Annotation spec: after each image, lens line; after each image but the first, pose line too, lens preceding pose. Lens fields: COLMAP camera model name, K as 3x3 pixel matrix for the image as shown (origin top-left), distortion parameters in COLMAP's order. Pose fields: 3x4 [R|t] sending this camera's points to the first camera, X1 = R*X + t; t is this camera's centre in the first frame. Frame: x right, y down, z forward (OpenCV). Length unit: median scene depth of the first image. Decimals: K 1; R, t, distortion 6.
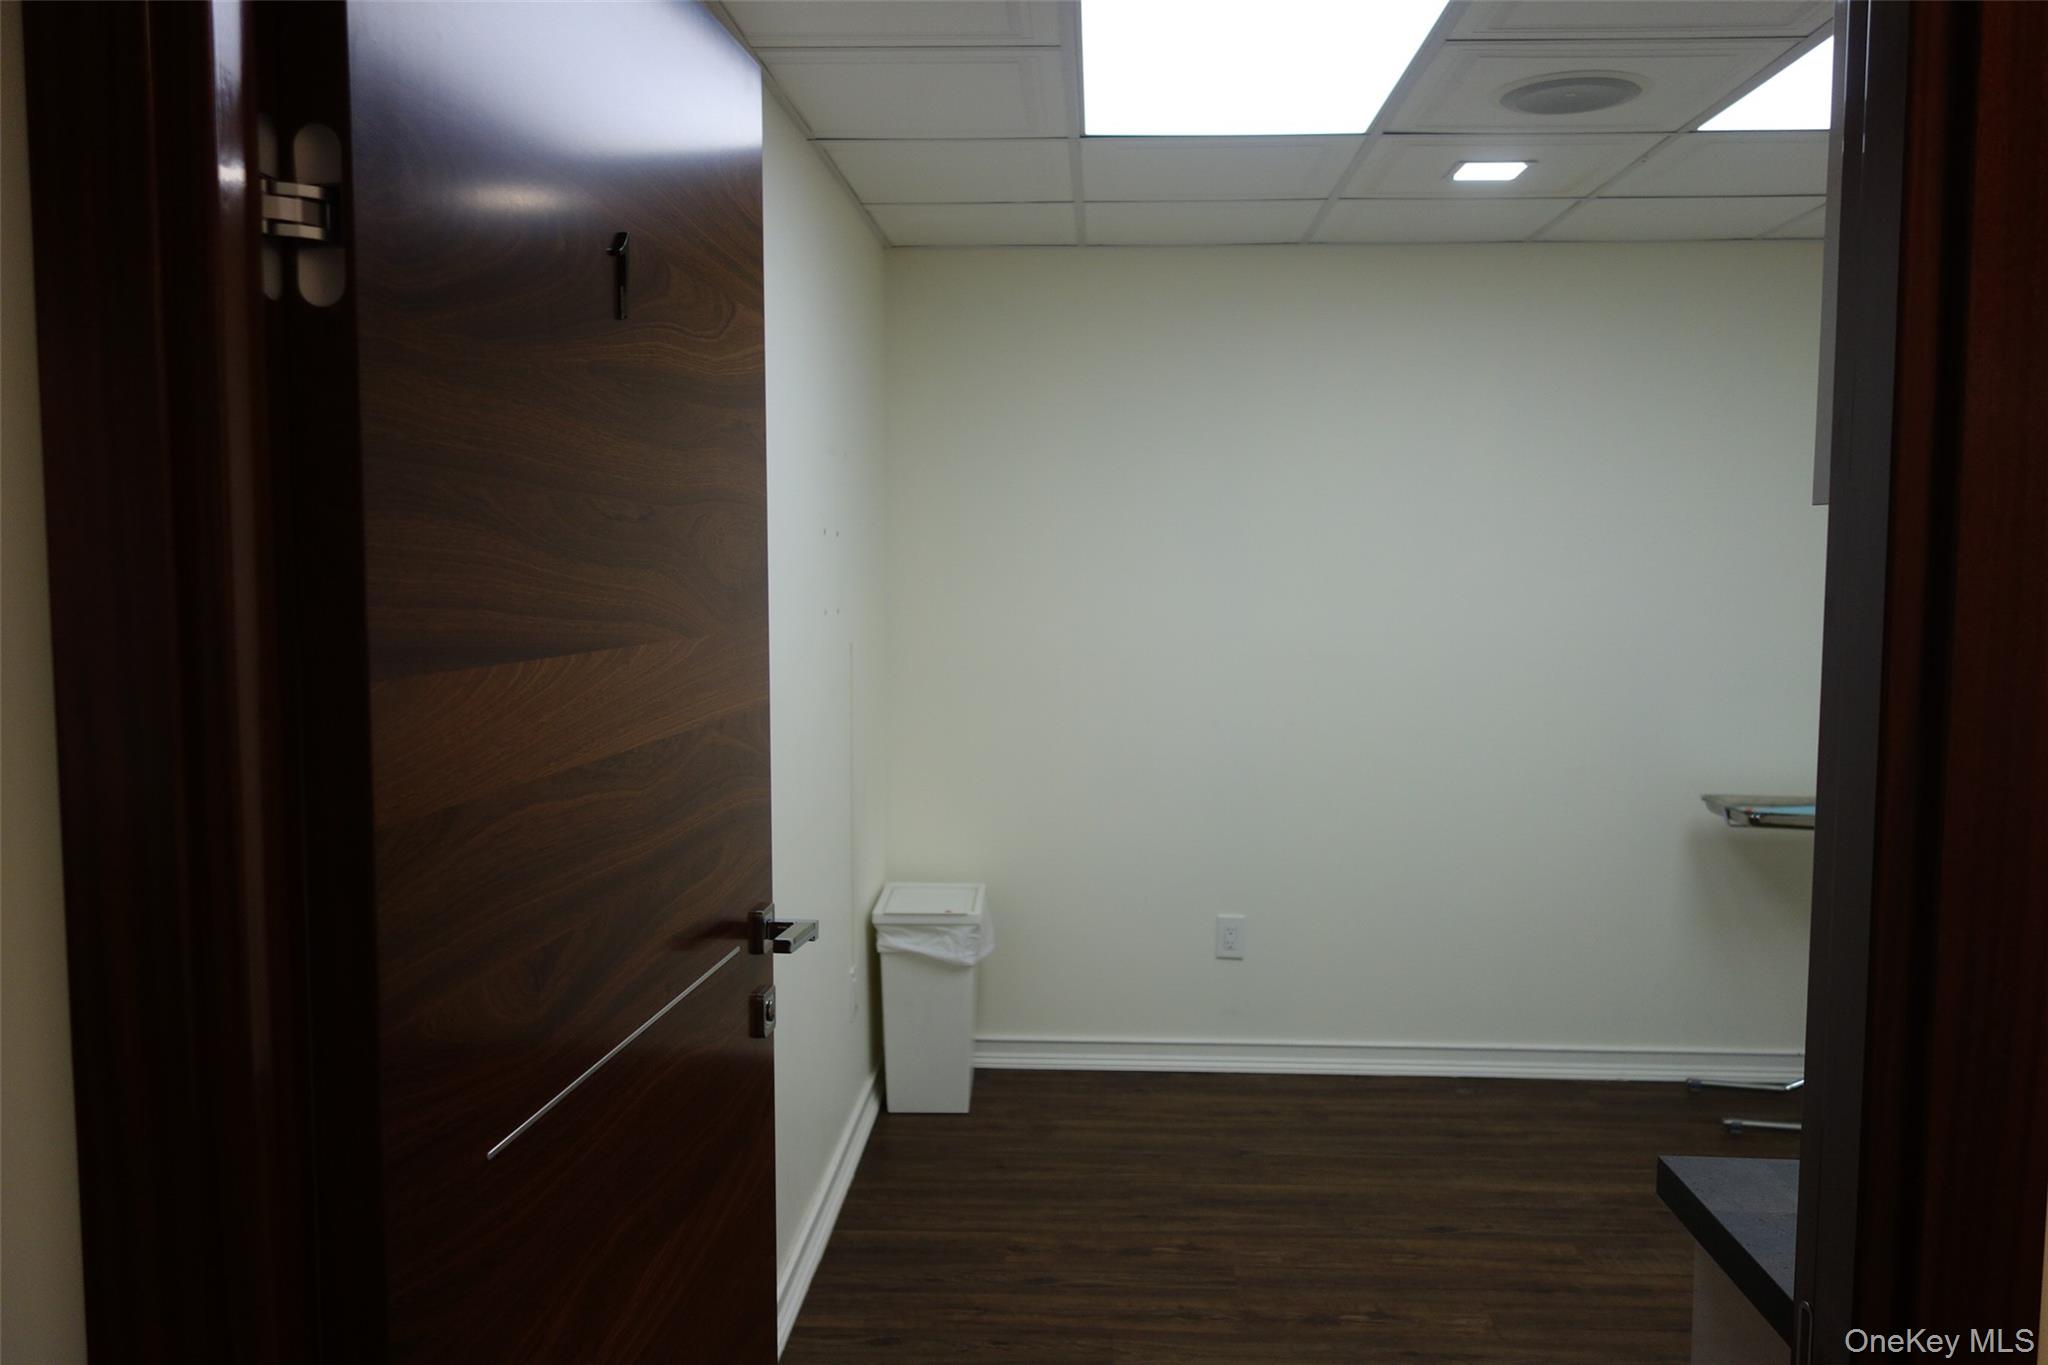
lens RADIAL K [[1628.9, 0, 1041.5], [0, 1628.9, 674.5], [0, 0, 1]] dist [0.033964, -0.016323]
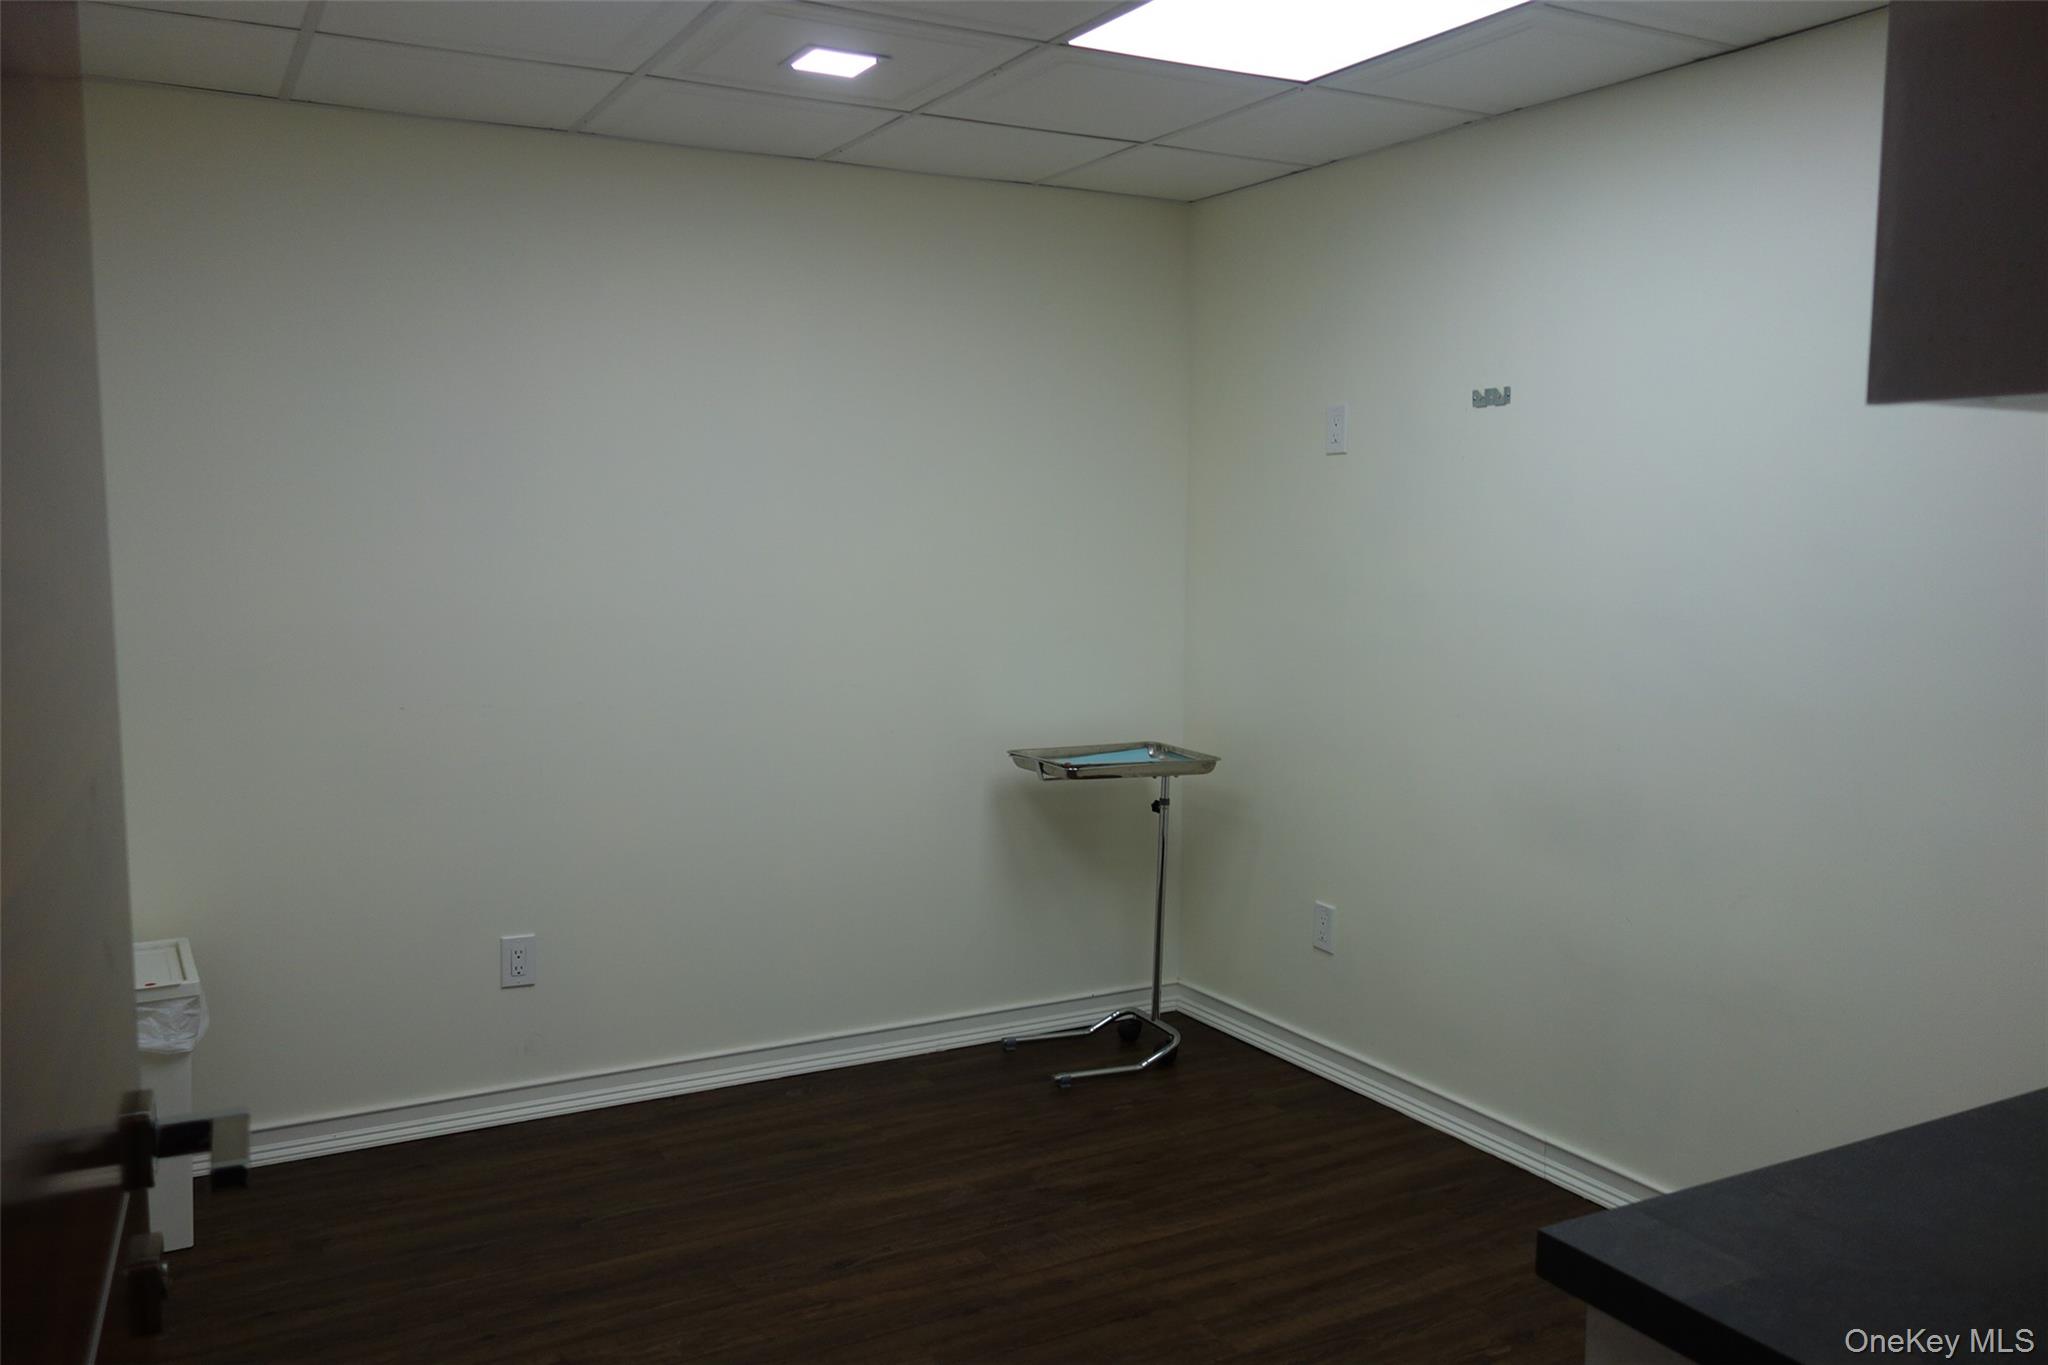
lens RADIAL K [[1628.9, 0, 1022.9], [0, 1628.9, 680.7], [0, 0, 1]] dist [0.033964, -0.016323]
pose [[0.862243, -0.051801, 0.503838, -0.085784], [0.038212, 0.998574, 0.037273, -0.004832], [-0.505051, -0.012886, 0.862993, 0.163327]]
